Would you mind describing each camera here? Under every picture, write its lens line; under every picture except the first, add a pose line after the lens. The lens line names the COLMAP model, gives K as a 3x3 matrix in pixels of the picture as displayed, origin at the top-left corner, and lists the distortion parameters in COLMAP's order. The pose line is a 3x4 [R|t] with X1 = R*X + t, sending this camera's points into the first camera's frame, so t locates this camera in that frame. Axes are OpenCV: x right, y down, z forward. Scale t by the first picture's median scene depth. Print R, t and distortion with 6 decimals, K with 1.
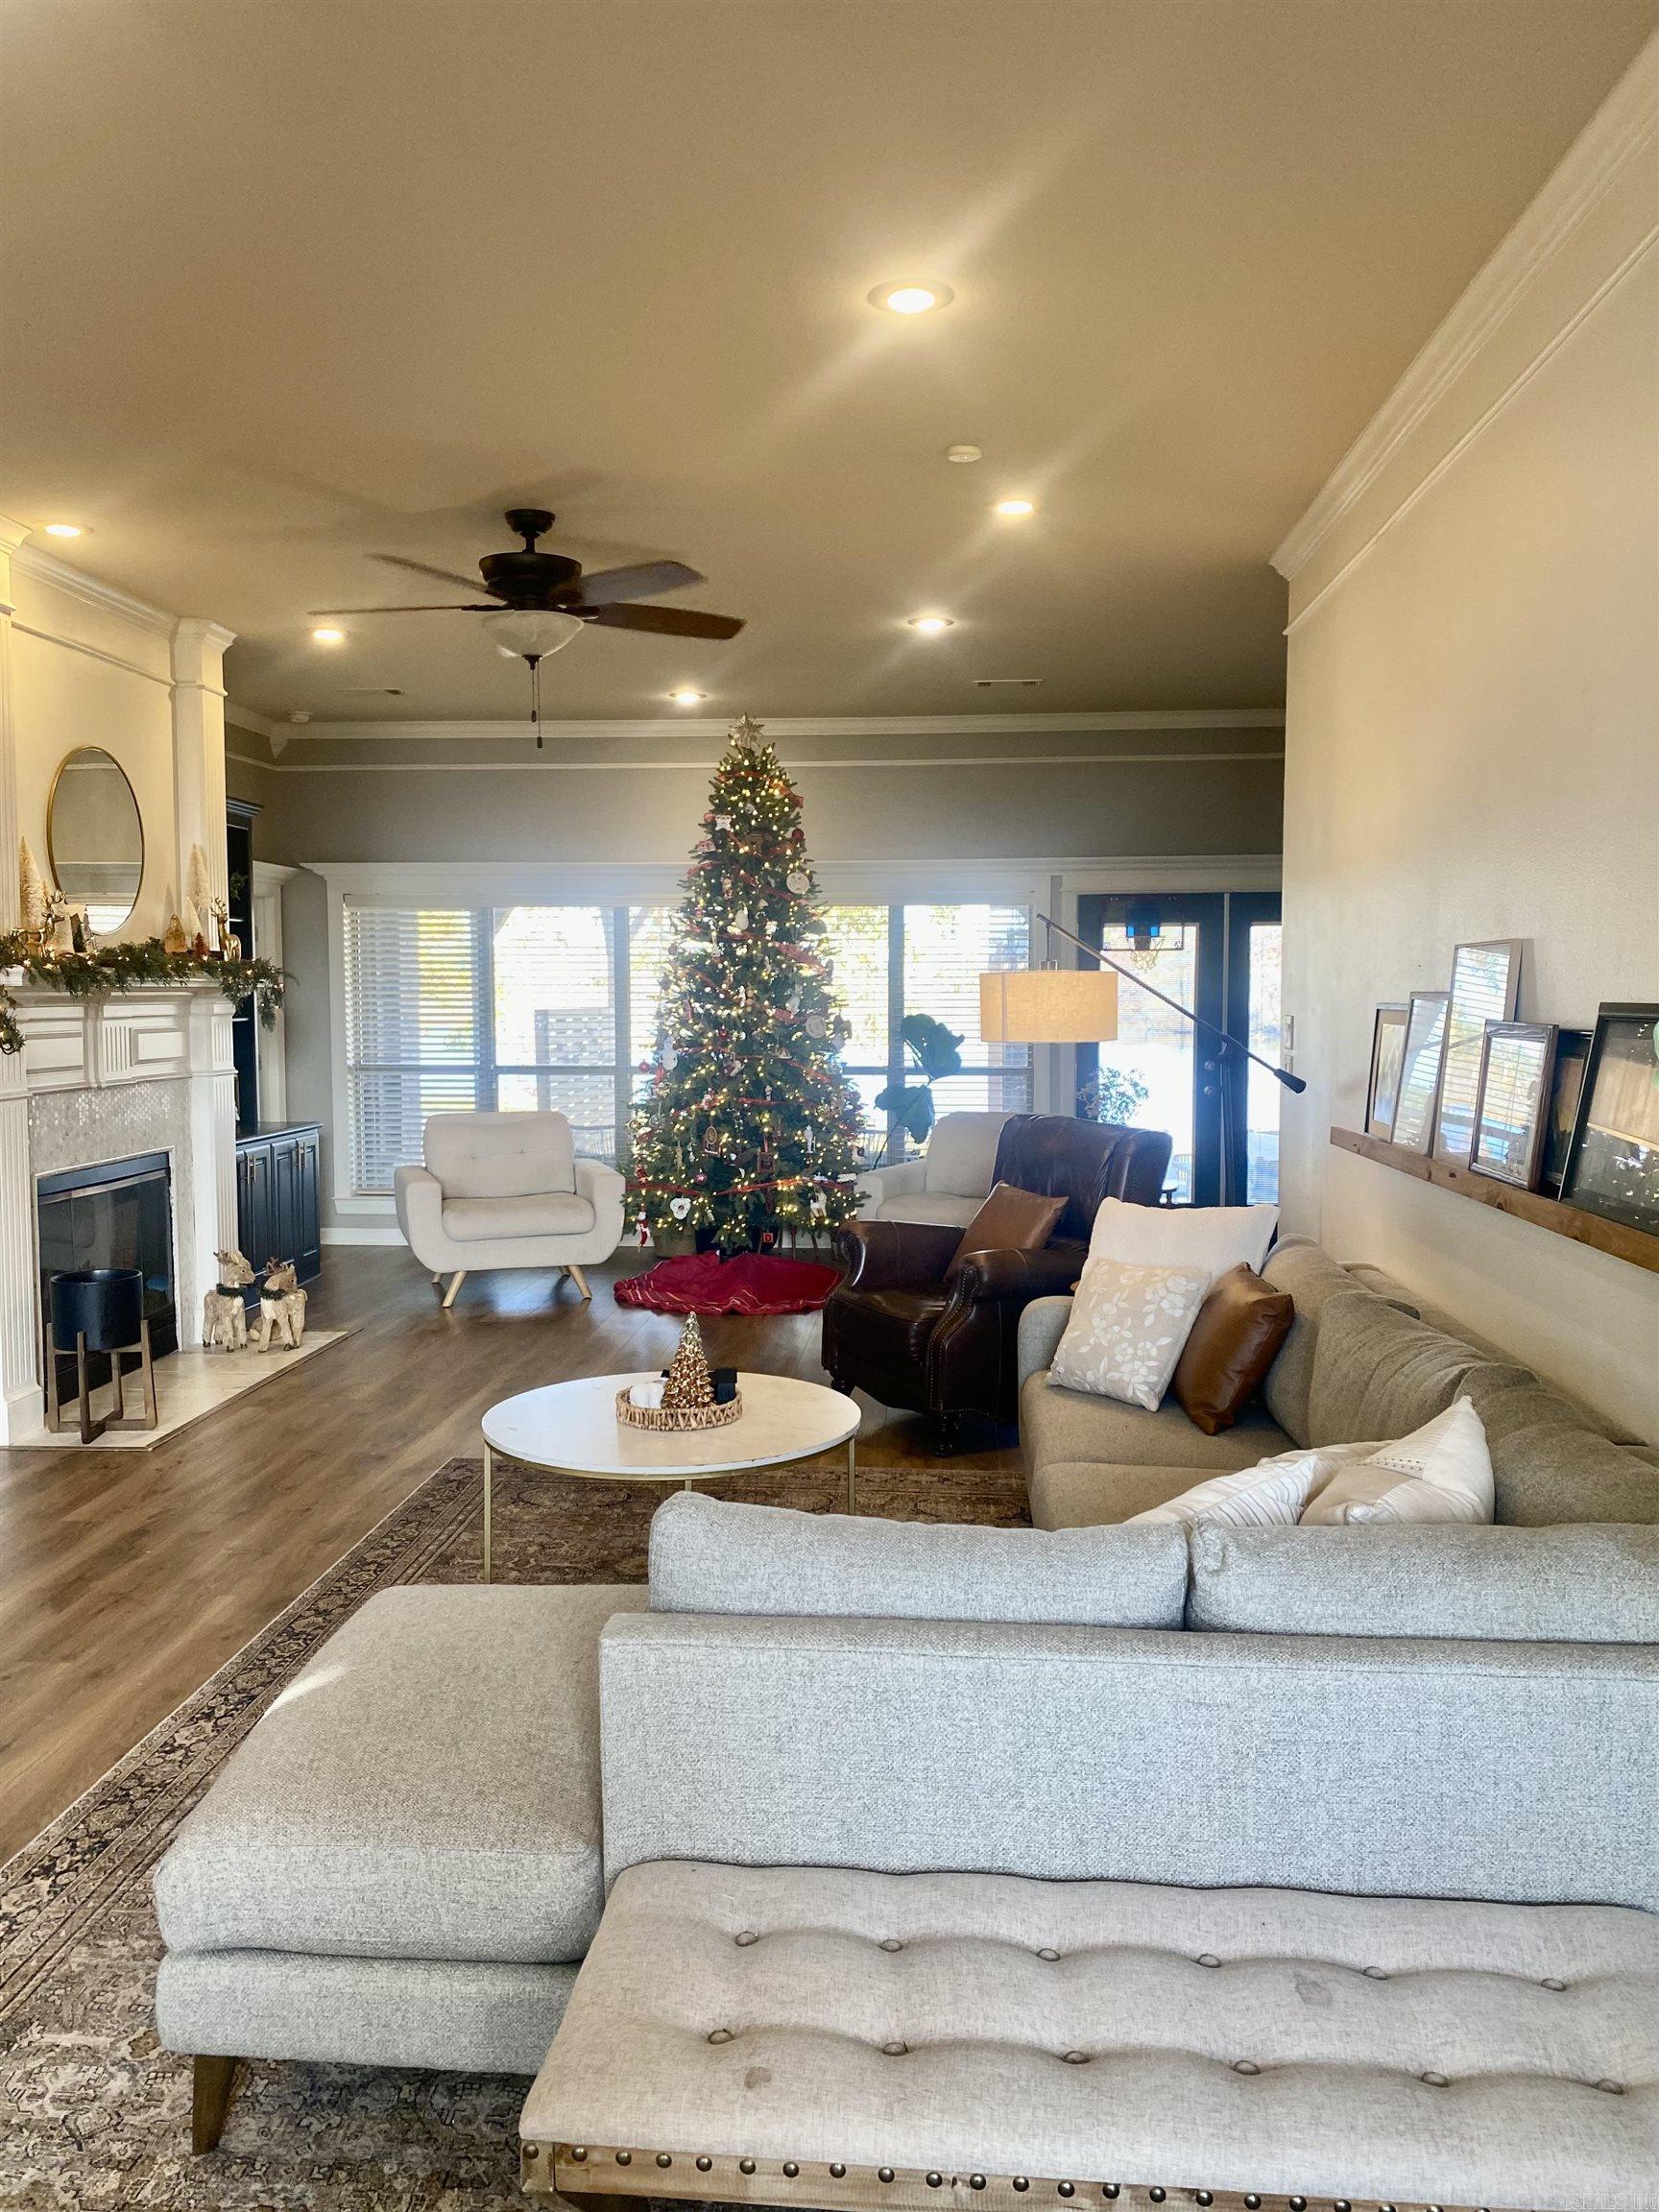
lens RADIAL K [[1686.5, 0, 821.0], [0, 1686.5, 1105.4], [0, 0, 1]] dist [-0.001082, 0.001587]
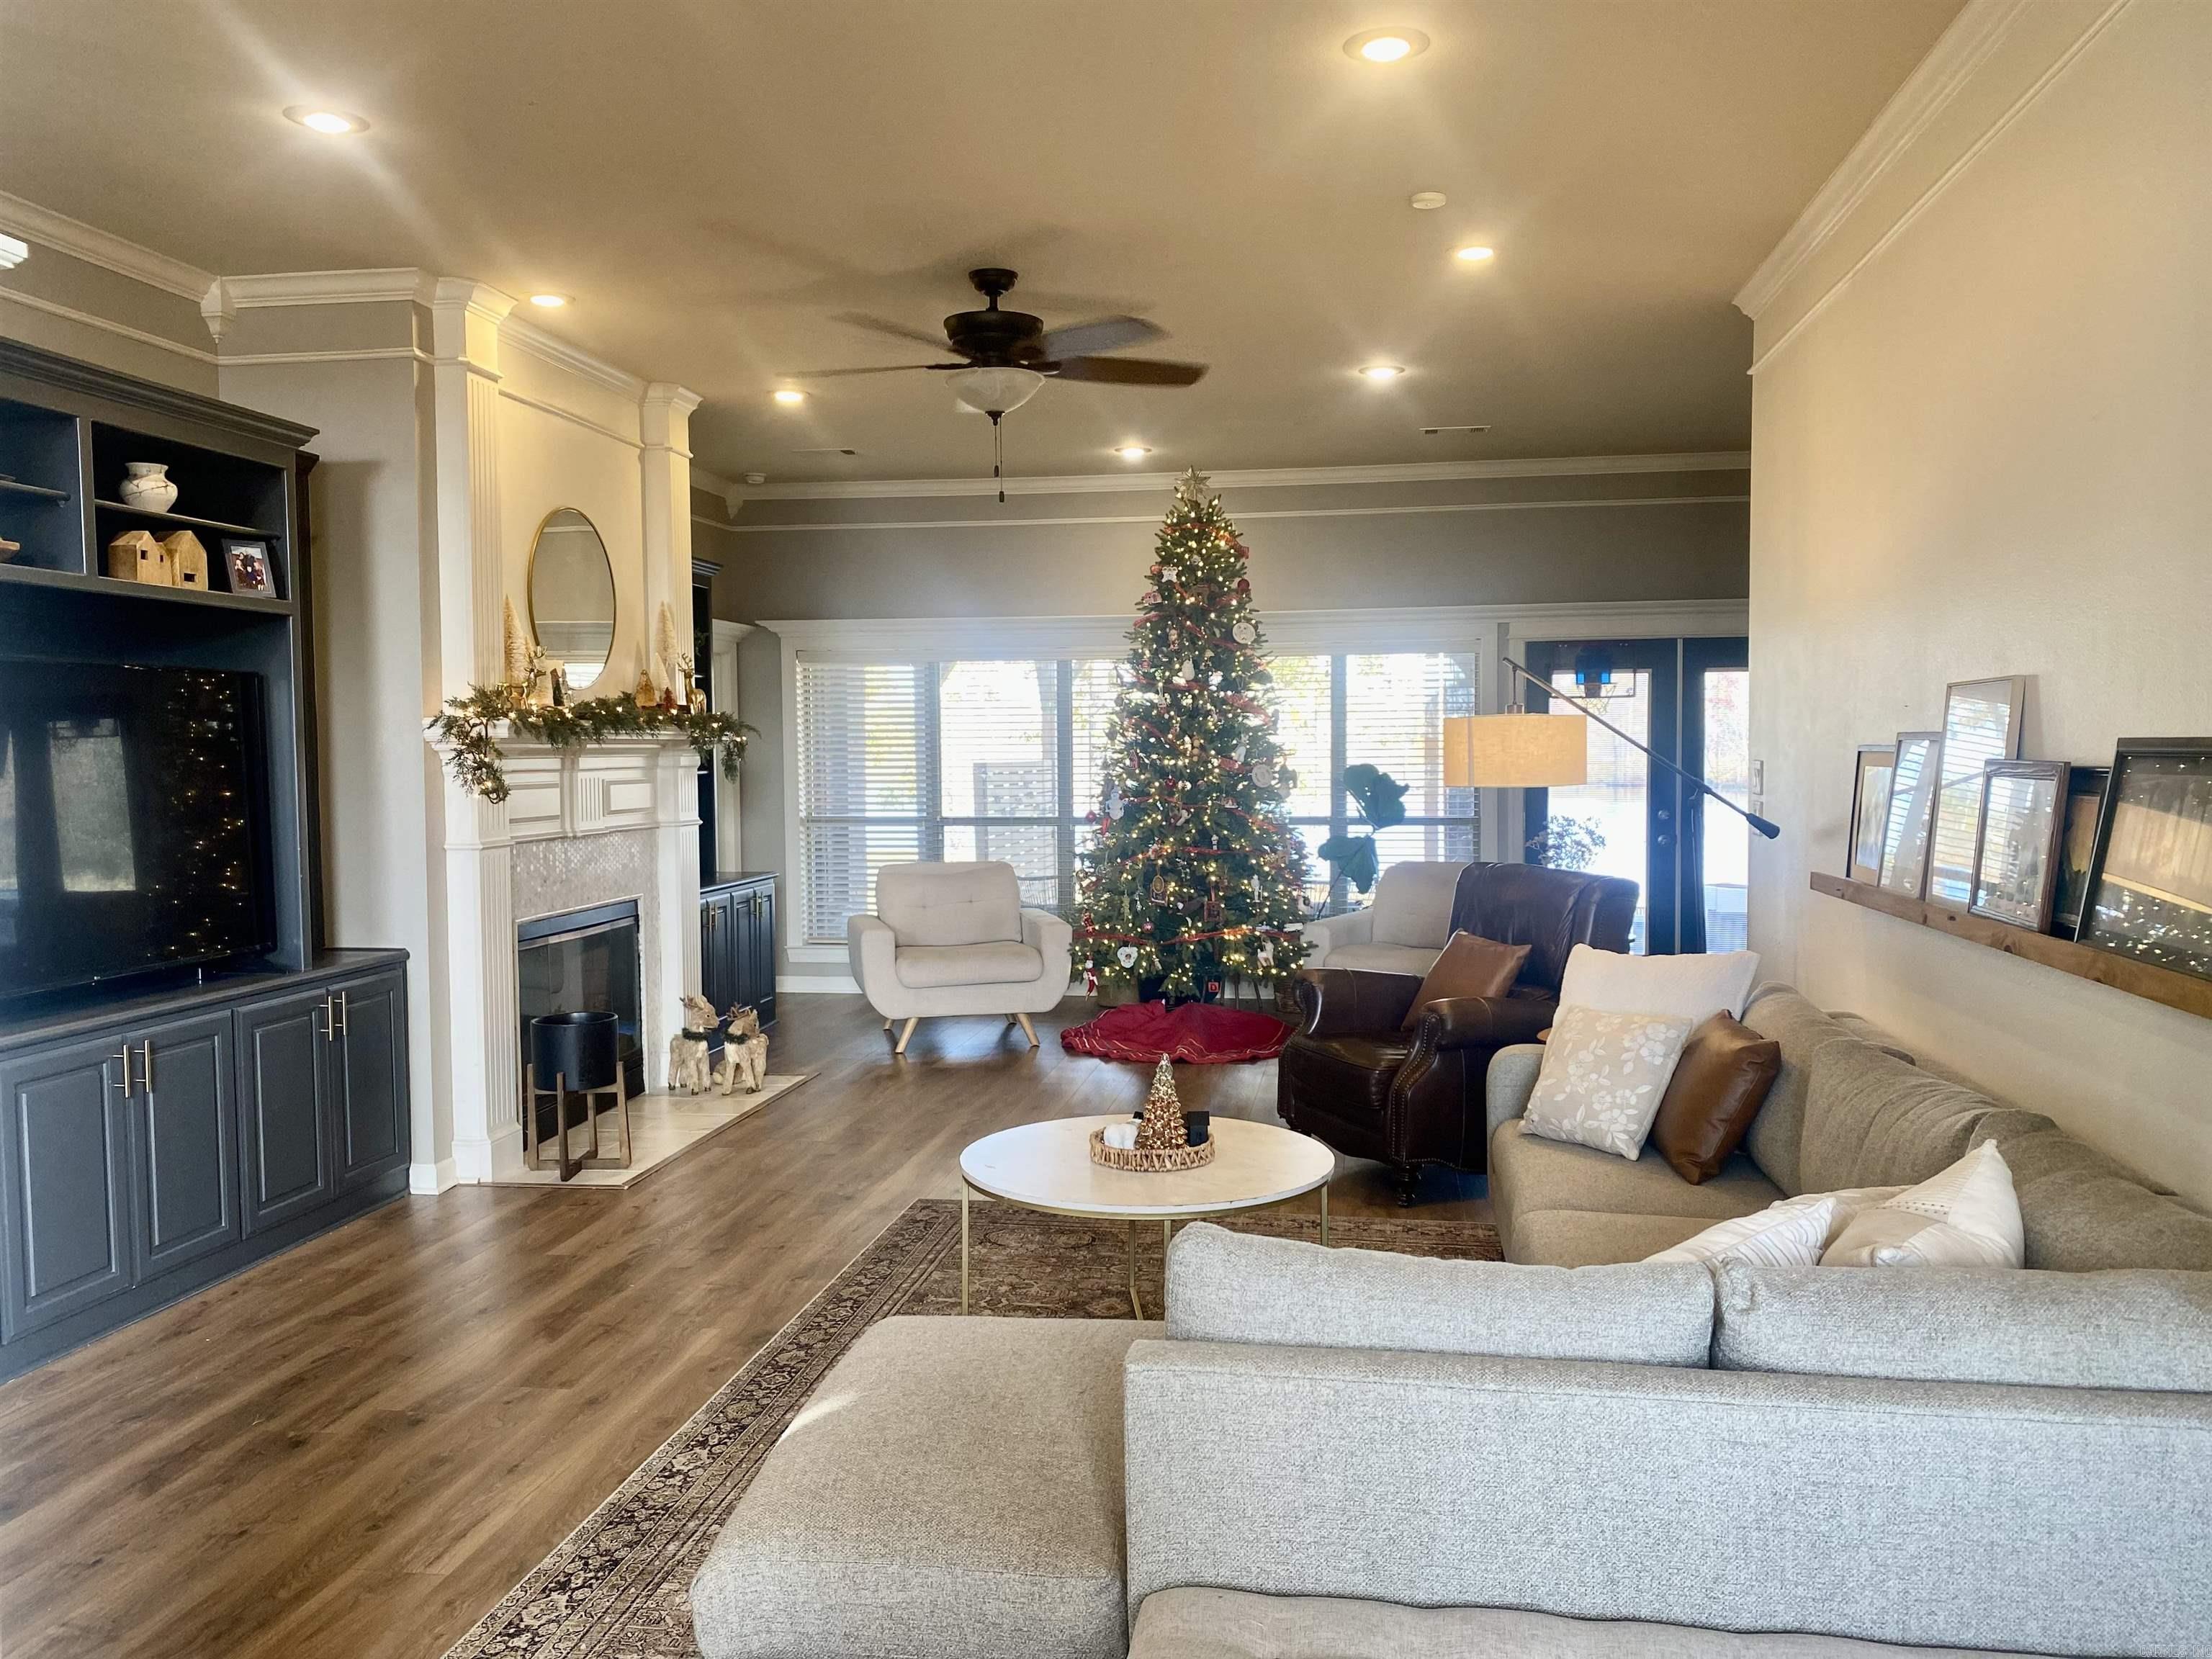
lens RADIAL K [[1684.5, 0, 1113.4], [0, 1684.5, 833.0], [0, 0, 1]] dist [0.006946, -0.007811]
pose [[0.997018, -0.002334, -0.077132, -0.022136], [0.001108, 0.999873, -0.015924, 0.004688], [0.077160, 0.015791, 0.996894, -0.006564]]
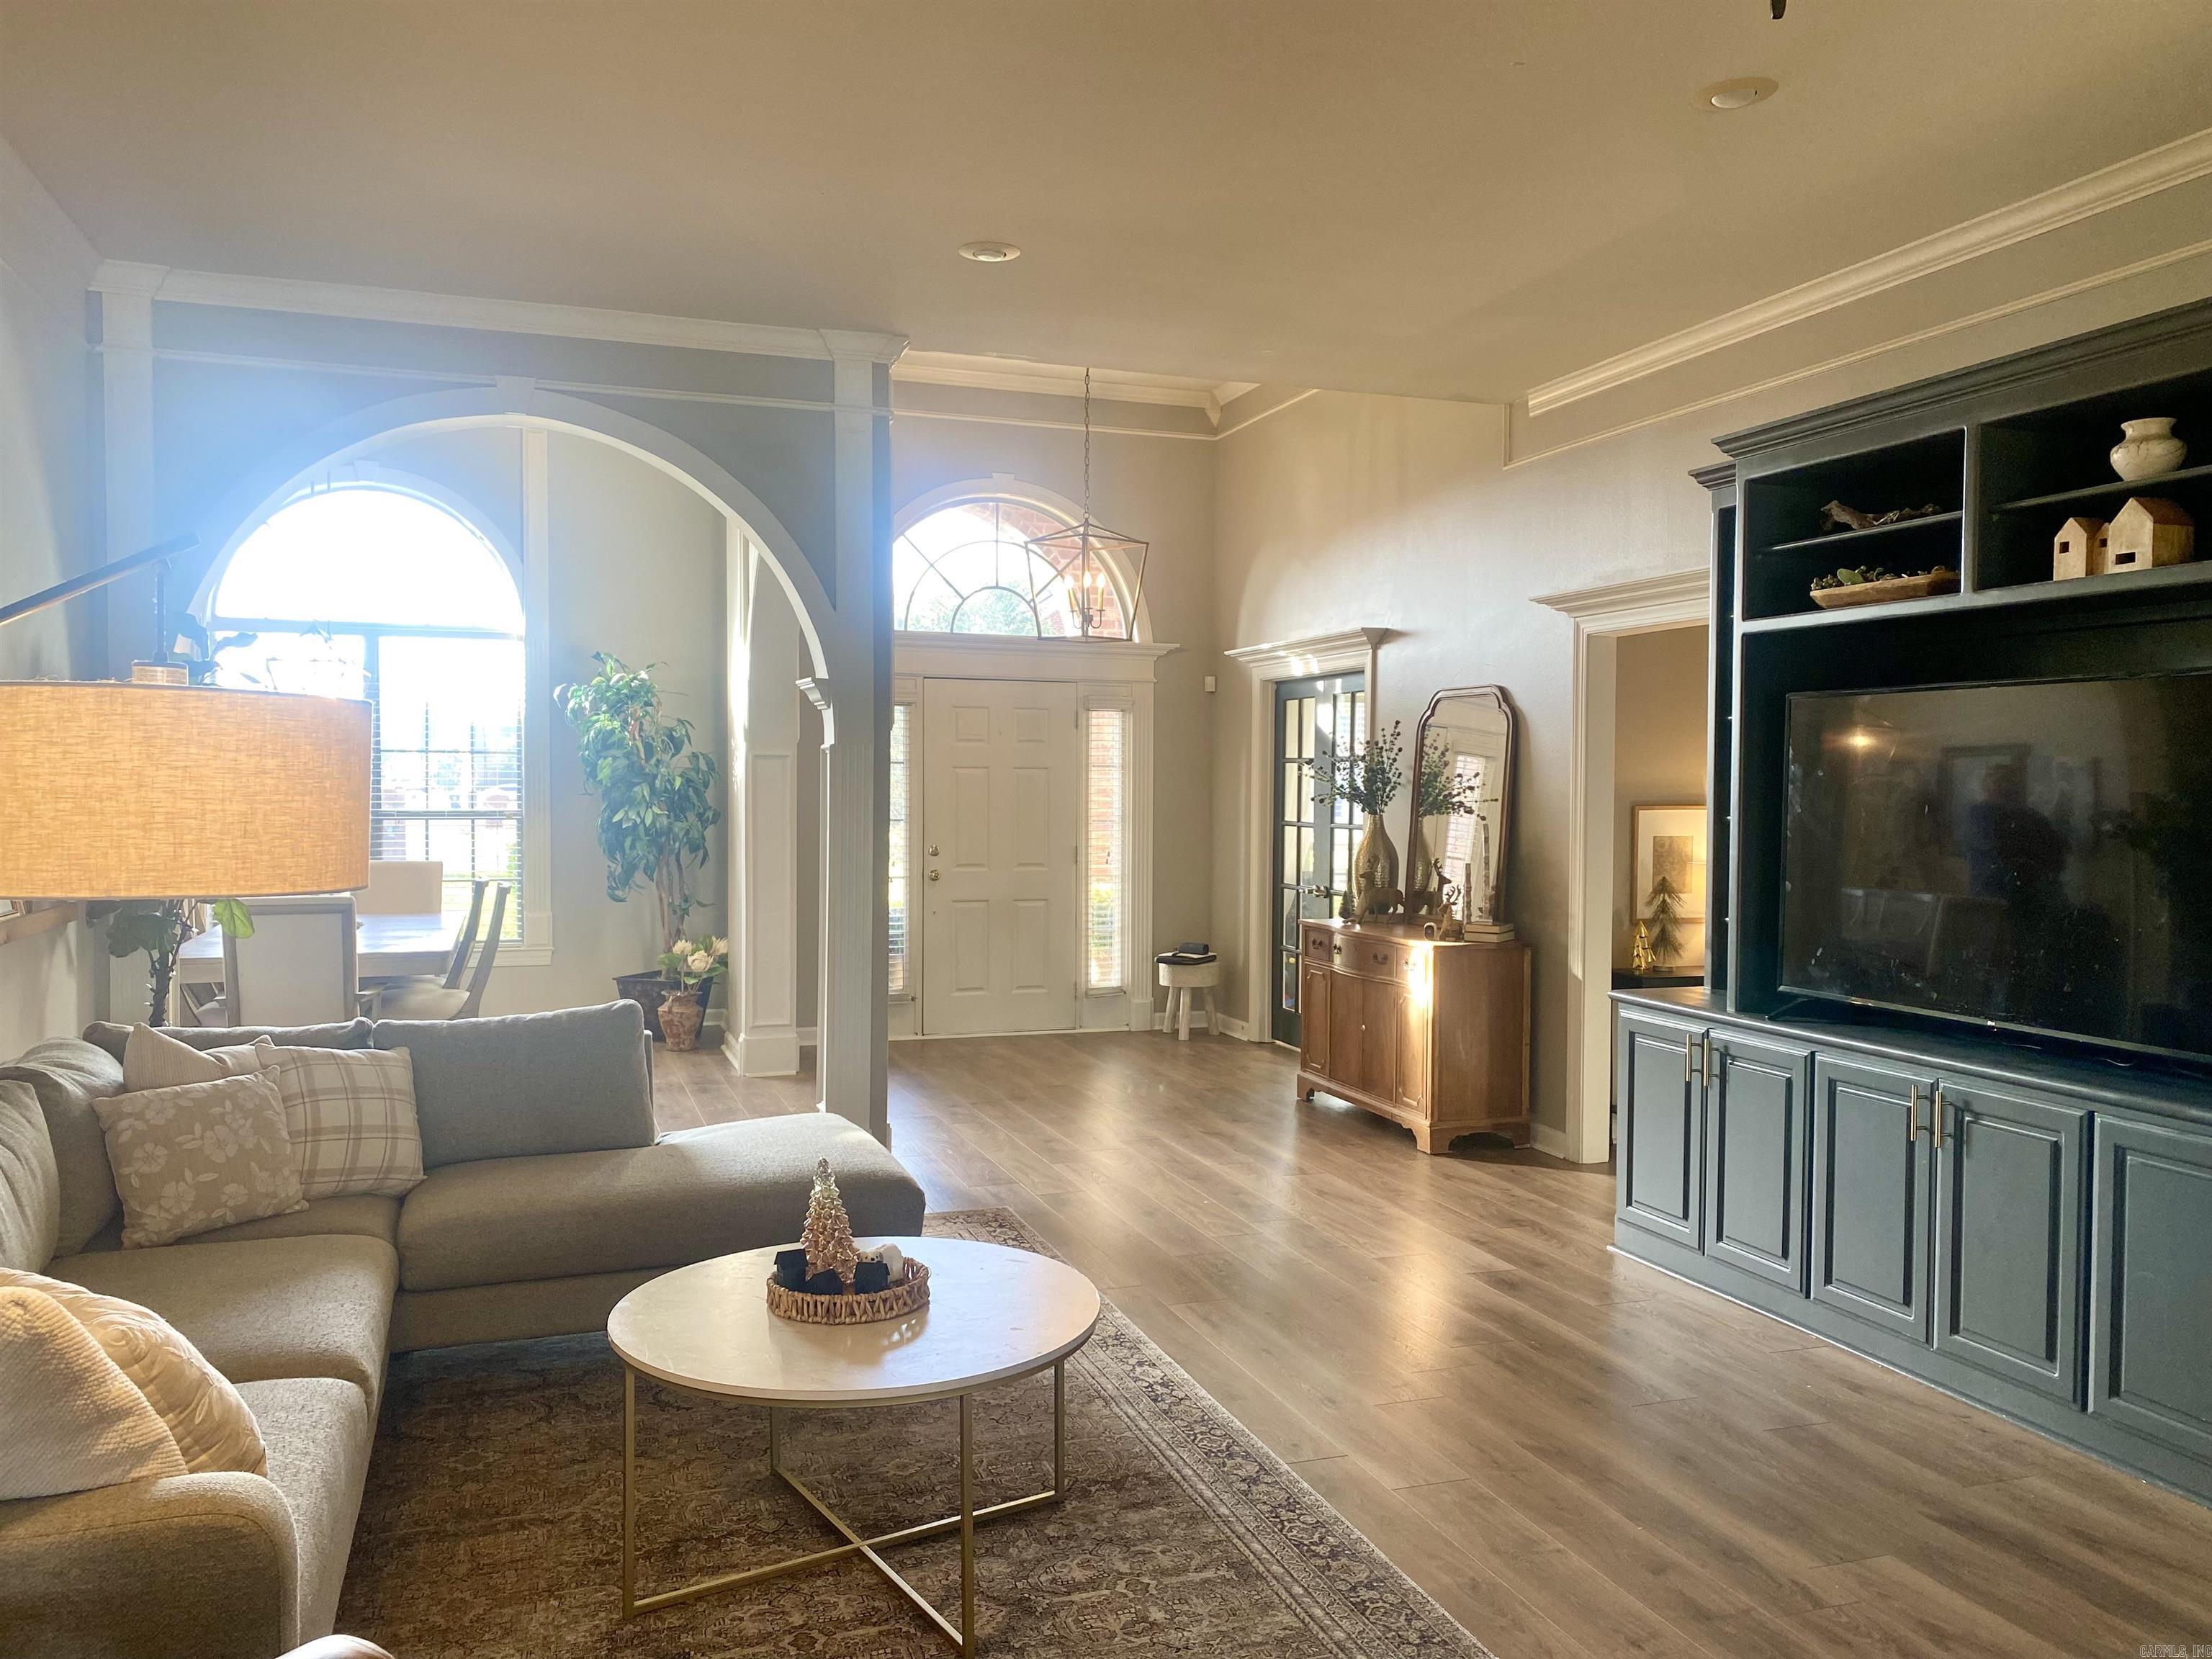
lens RADIAL K [[1684.5, 0, 1113.4], [0, 1684.5, 833.0], [0, 0, 1]] dist [0.006946, -0.007811]
pose [[-0.914190, 0.008148, -0.405203, 0.088528], [-0.034626, 0.994572, 0.098119, -0.084279], [0.403803, 0.103730, -0.908946, 1.295871]]
